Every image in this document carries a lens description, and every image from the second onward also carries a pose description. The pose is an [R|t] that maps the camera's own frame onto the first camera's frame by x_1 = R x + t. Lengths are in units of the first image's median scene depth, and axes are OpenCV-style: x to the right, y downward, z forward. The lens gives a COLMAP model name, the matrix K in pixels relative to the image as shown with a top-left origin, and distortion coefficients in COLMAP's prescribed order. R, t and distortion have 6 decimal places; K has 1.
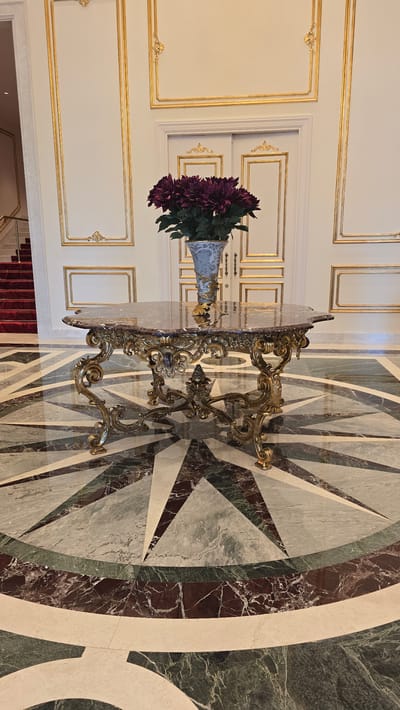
lens RADIAL K [[484.5, 0, 208.4], [0, 484.5, 361.2], [0, 0, 1]] dist [0.028914, -0.016386]
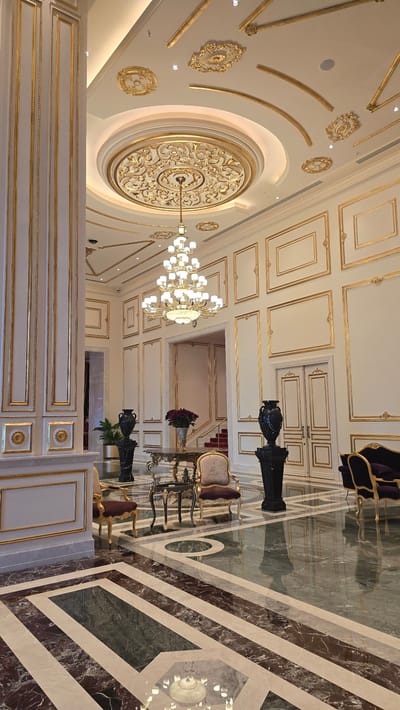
lens RADIAL K [[484.5, 0, 199.5], [0, 484.5, 356.4], [0, 0, 1]] dist [0.028914, -0.016386]
pose [[0.672112, -0.105245, -0.732931, 1.277099], [-0.136578, 0.955242, -0.262412, 0.067286], [0.727744, 0.276472, 0.627656, -0.565164]]
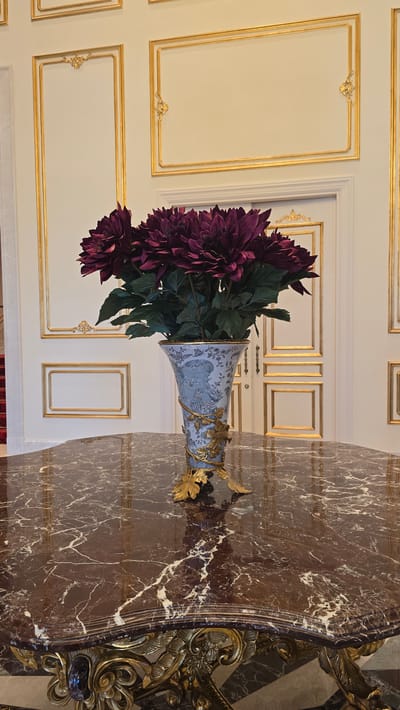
lens RADIAL K [[484.5, 0, 185.5], [0, 484.5, 355.7], [0, 0, 1]] dist [0.028914, -0.016386]
pose [[0.996067, -0.004330, -0.088494, 0.010094], [-0.011932, 0.983150, -0.182408, -0.071834], [0.087792, 0.182747, 0.979232, 0.261673]]
